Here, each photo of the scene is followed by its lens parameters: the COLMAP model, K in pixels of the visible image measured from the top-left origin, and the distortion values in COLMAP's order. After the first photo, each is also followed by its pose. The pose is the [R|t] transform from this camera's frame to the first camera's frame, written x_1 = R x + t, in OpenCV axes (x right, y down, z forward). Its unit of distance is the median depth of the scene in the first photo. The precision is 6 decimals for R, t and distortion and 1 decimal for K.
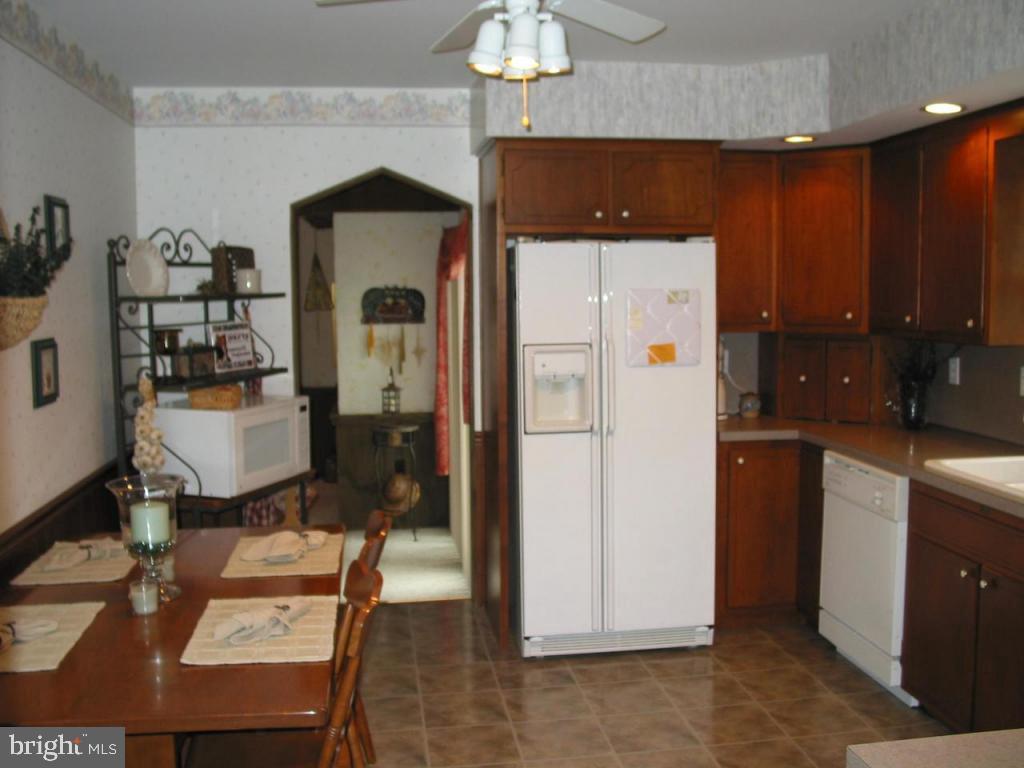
lens RADIAL K [[1028.0, 0, 512.0], [0, 1028.0, 384.0], [0, 0, 1]] dist [-0.177168, 0.203271]
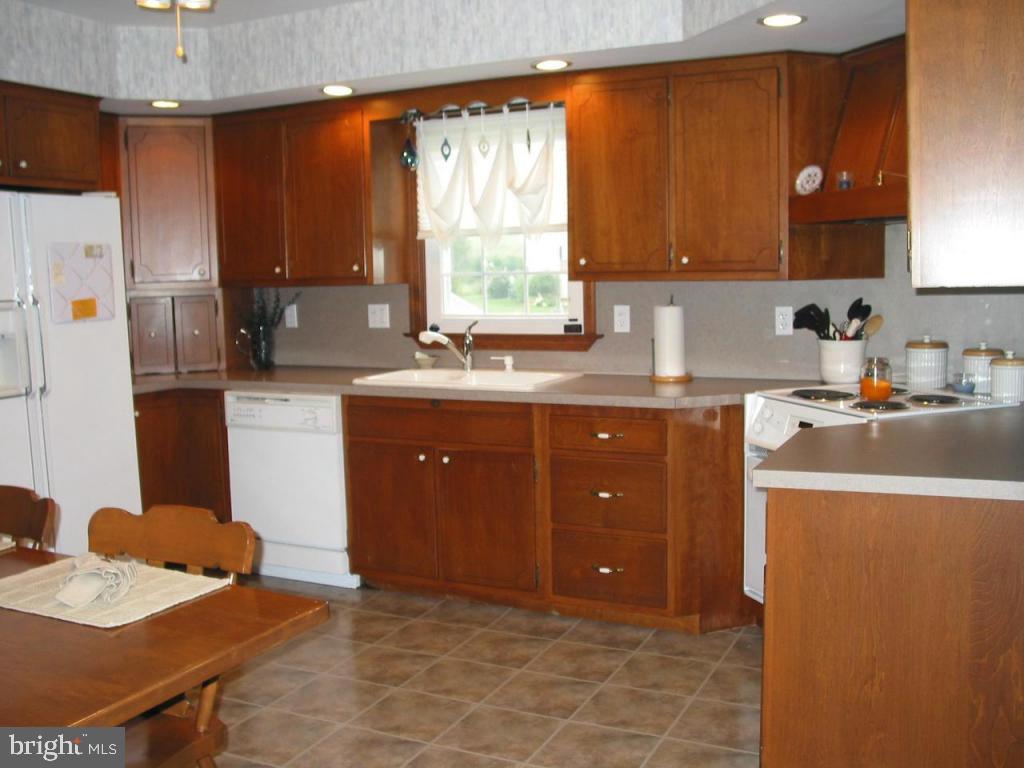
lens RADIAL K [[1028.0, 0, 512.0], [0, 1028.0, 384.0], [0, 0, 1]] dist [-0.177168, 0.203271]
pose [[0.562974, -0.091853, 0.821355, -0.416637], [0.091261, 0.994636, 0.048679, 0.032837], [-0.821420, 0.047553, 0.568337, 0.118915]]
